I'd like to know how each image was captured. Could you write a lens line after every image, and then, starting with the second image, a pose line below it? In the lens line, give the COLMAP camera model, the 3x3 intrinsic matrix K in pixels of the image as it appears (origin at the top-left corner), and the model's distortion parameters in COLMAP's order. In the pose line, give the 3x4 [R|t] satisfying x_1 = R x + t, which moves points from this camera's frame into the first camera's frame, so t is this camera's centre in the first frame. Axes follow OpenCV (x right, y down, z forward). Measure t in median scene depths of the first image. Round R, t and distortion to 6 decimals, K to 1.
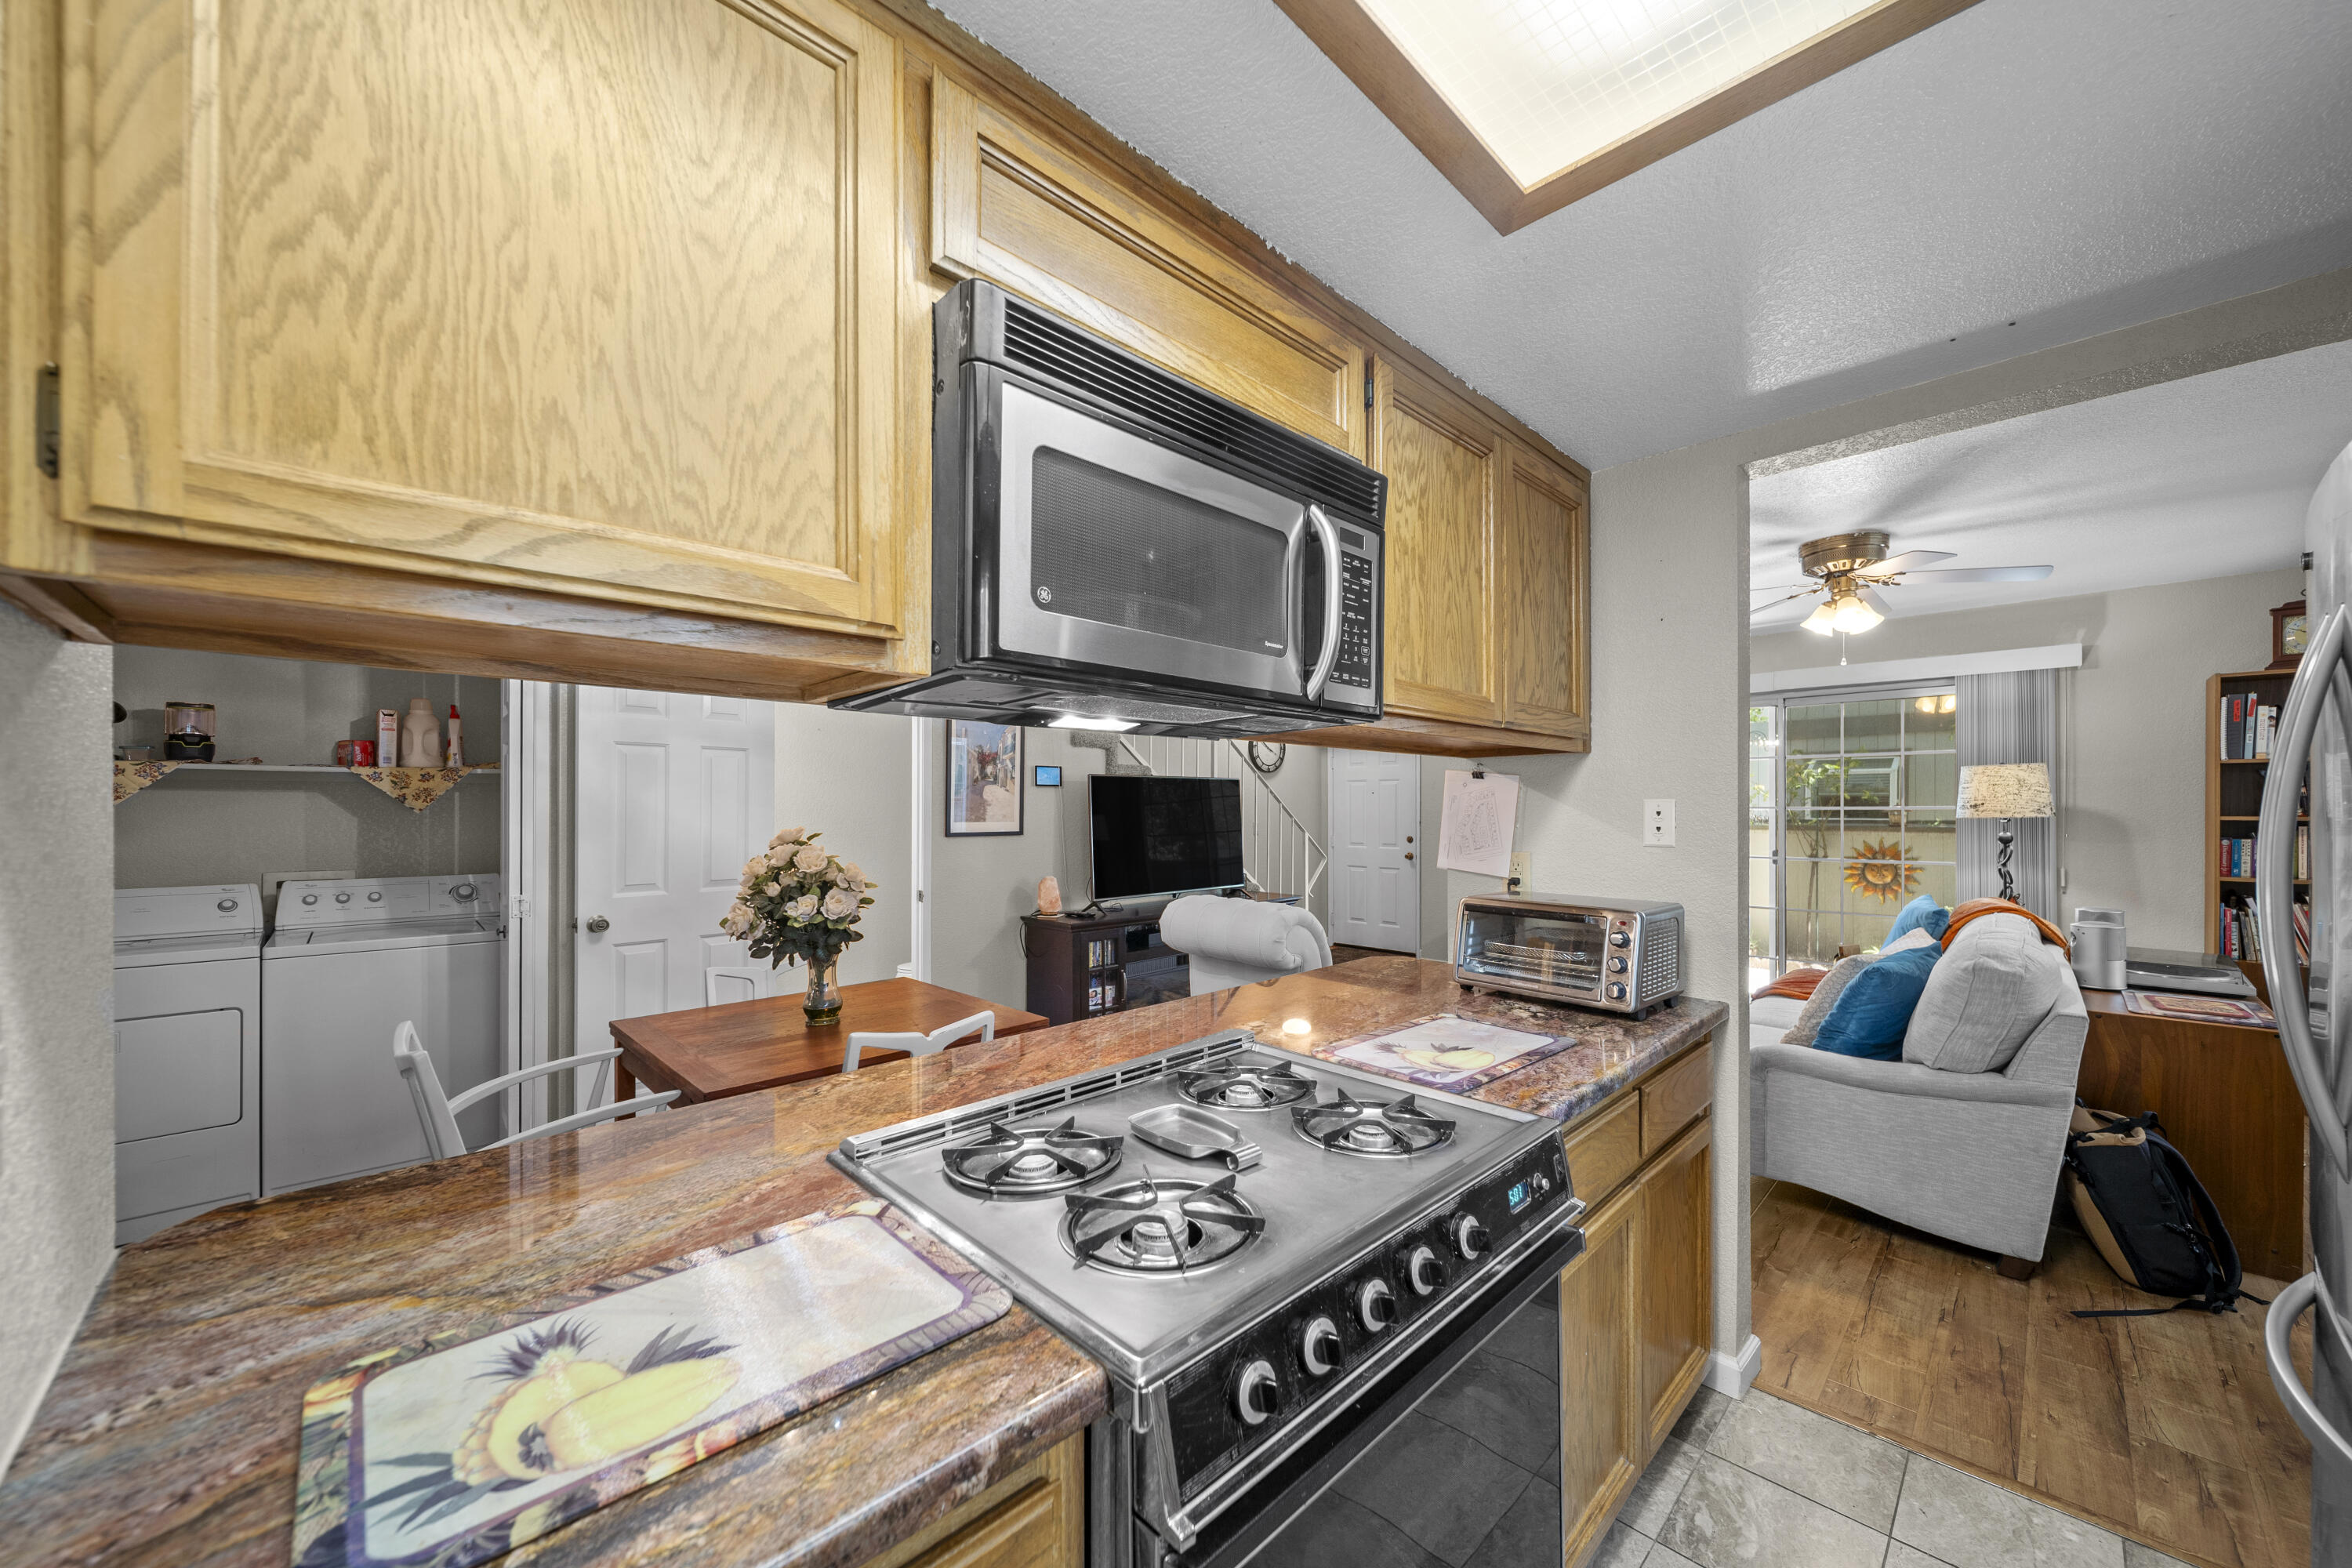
lens RADIAL K [[854.1, 0, 1208.0], [0, 854.1, 804.3], [0, 0, 1]] dist [-0.001681, -0.000700]
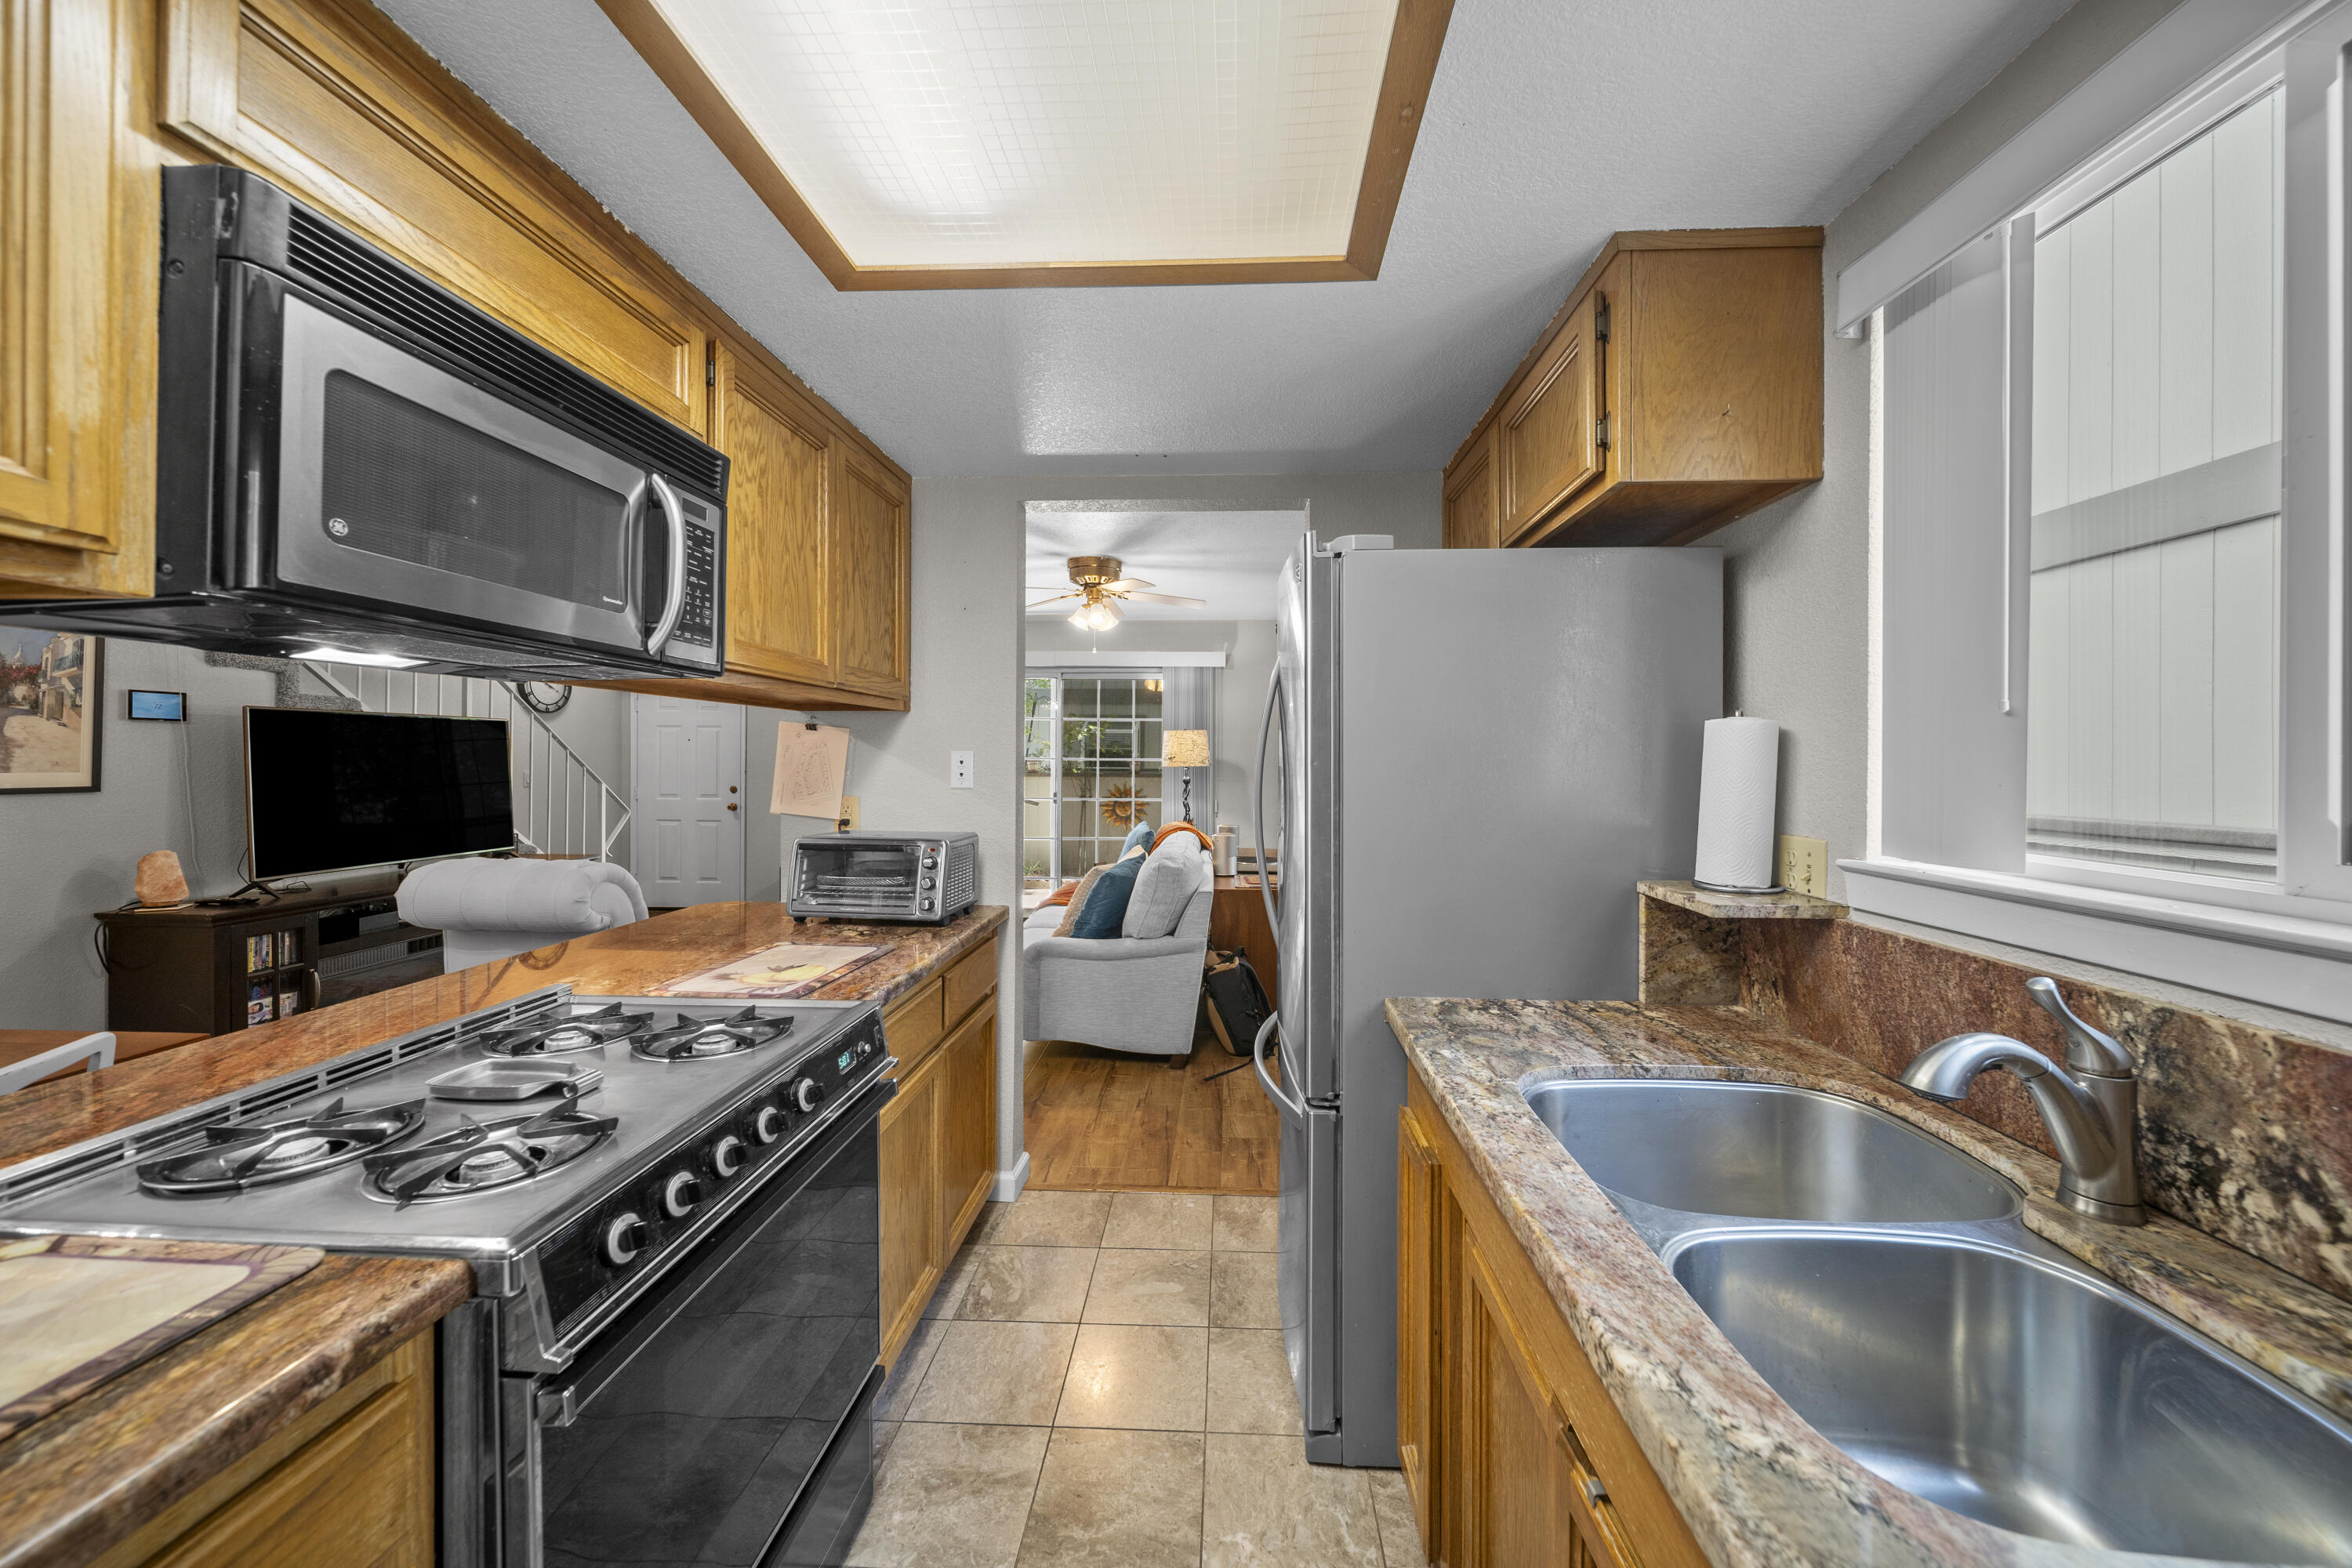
lens RADIAL K [[835.1, 0, 1192.2], [0, 835.1, 767.0], [0, 0, 1]] dist [0.000254, -0.001656]
pose [[0.739596, 0.000135, 0.673051, -0.058730], [-0.010674, 0.999877, 0.011529, -0.000499], [-0.672967, -0.015711, 0.739506, -0.165140]]
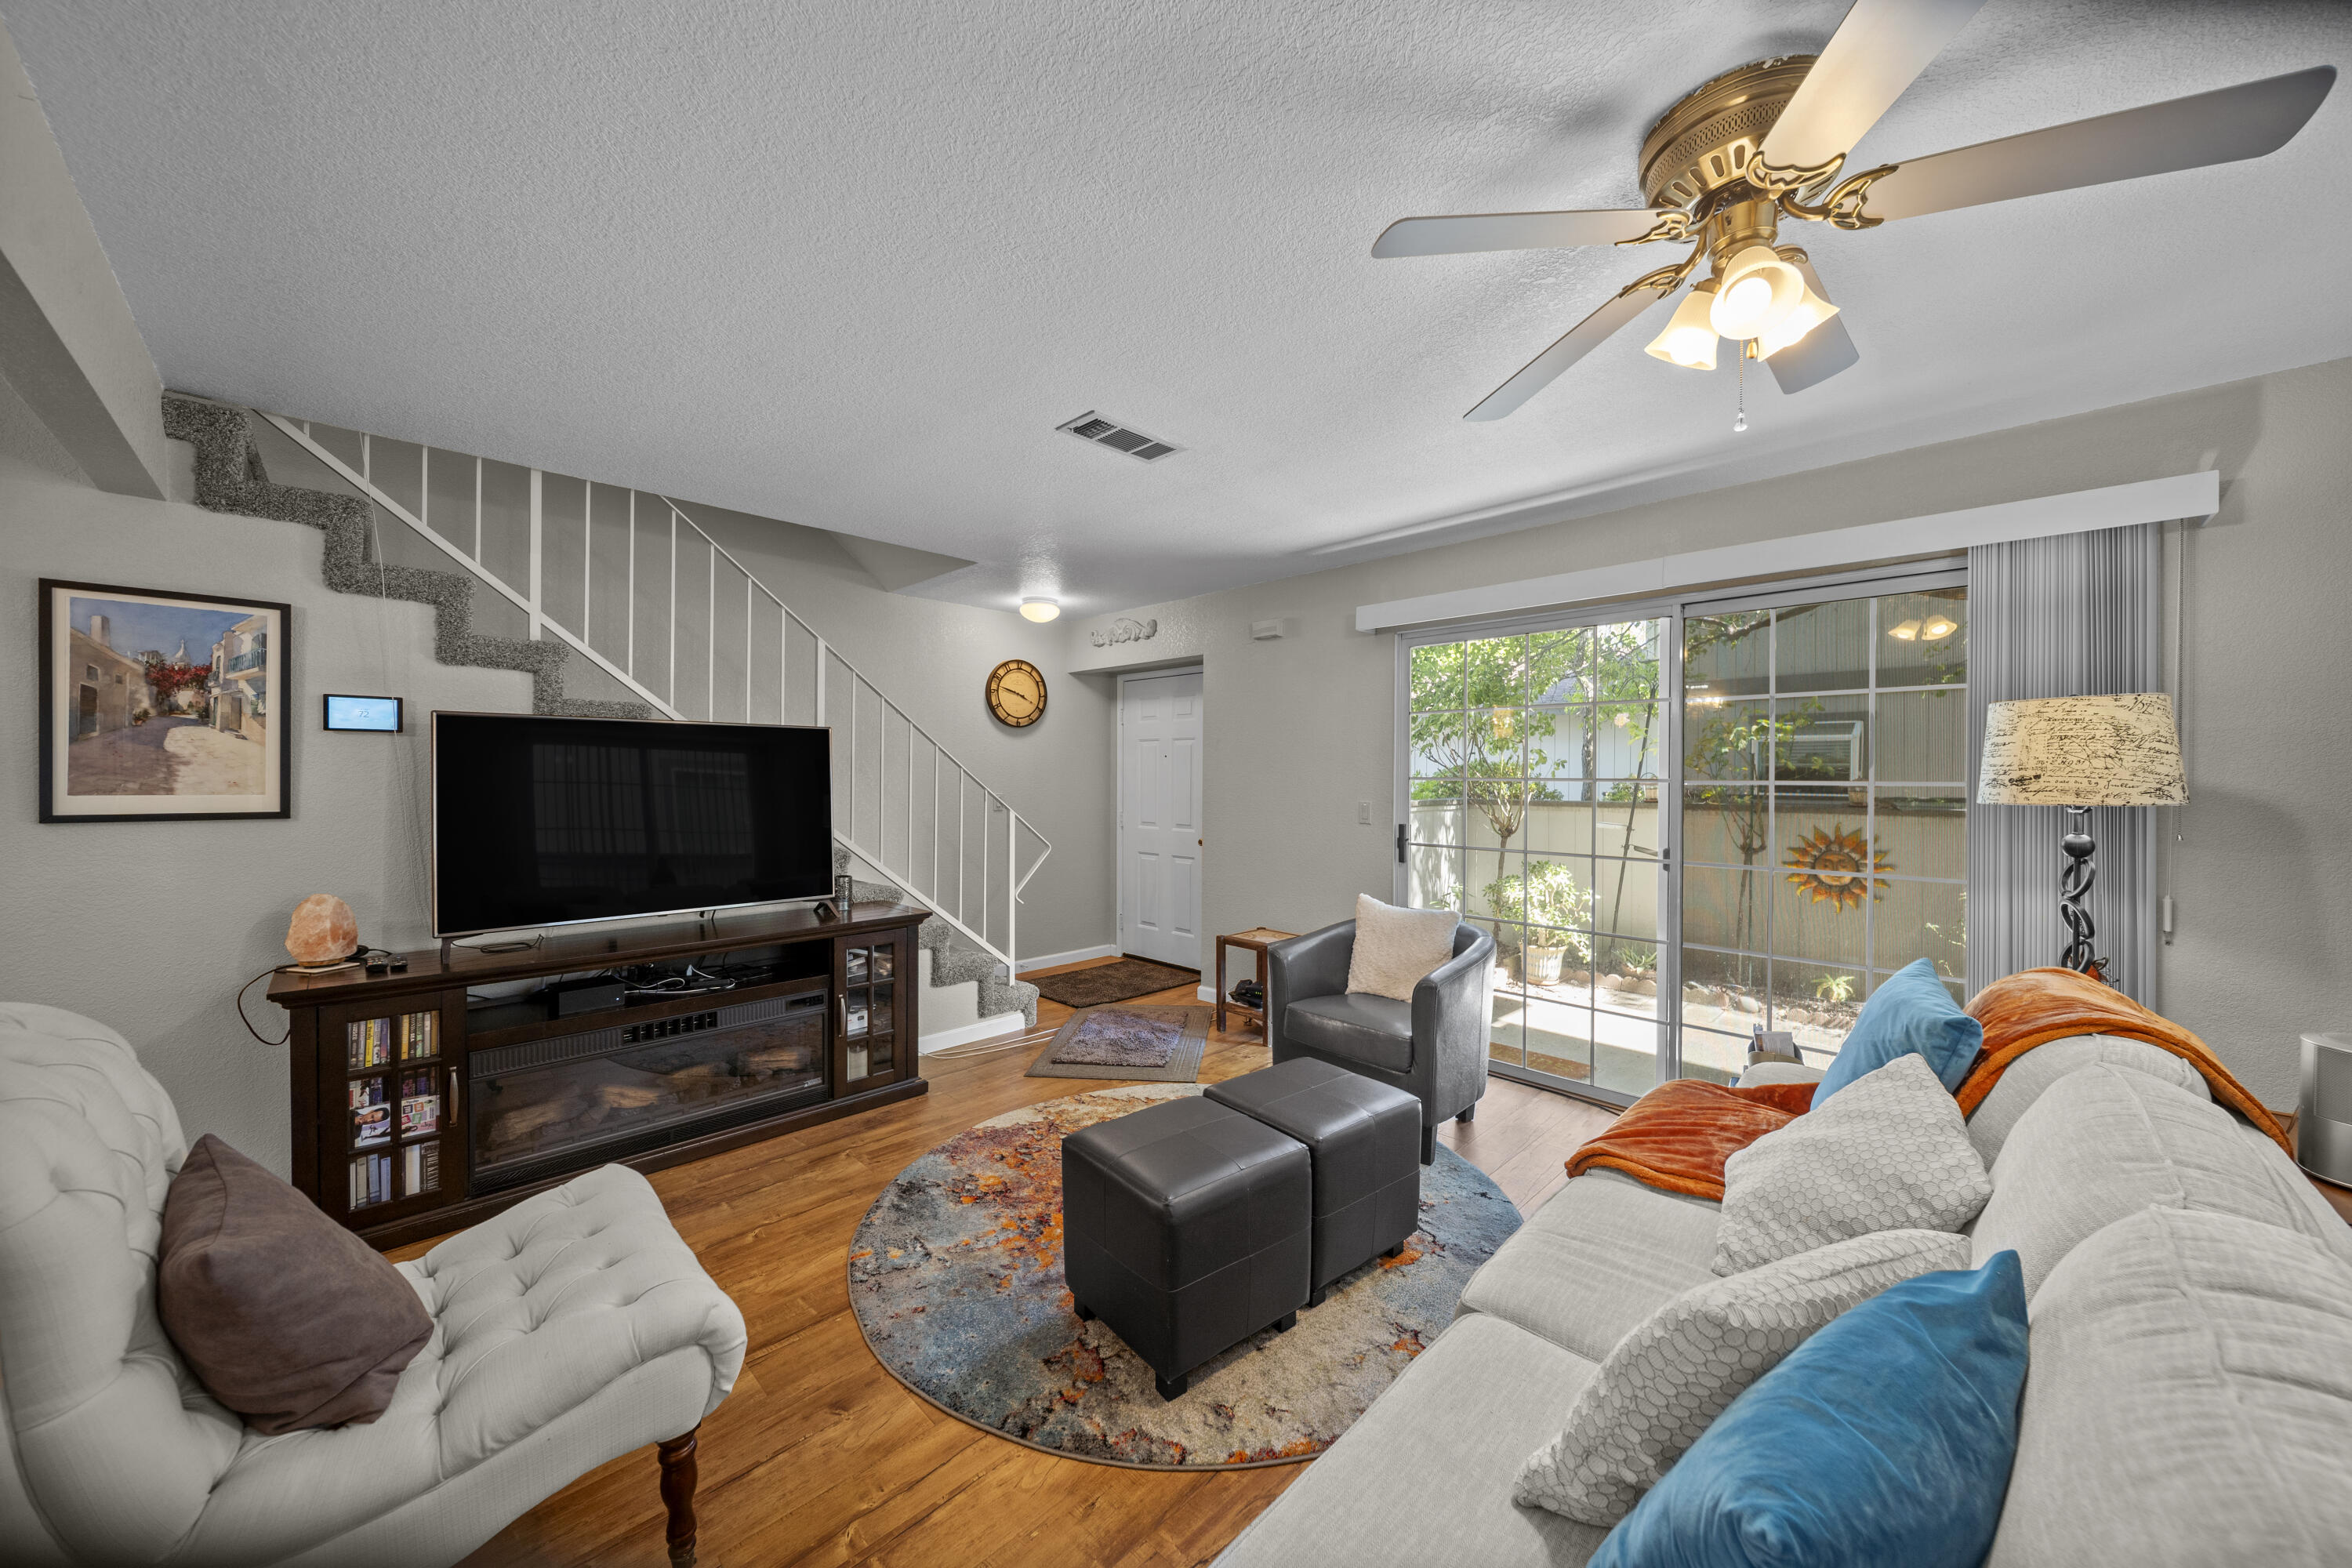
lens RADIAL K [[835.1, 0, 1192.2], [0, 835.1, 767.0], [0, 0, 1]] dist [0.000254, -0.001656]
pose [[0.999940, 0.008770, 0.006533, 0.986991], [-0.008728, 0.999942, -0.006361, 0.002828], [-0.006588, 0.006303, 0.999958, 1.231316]]
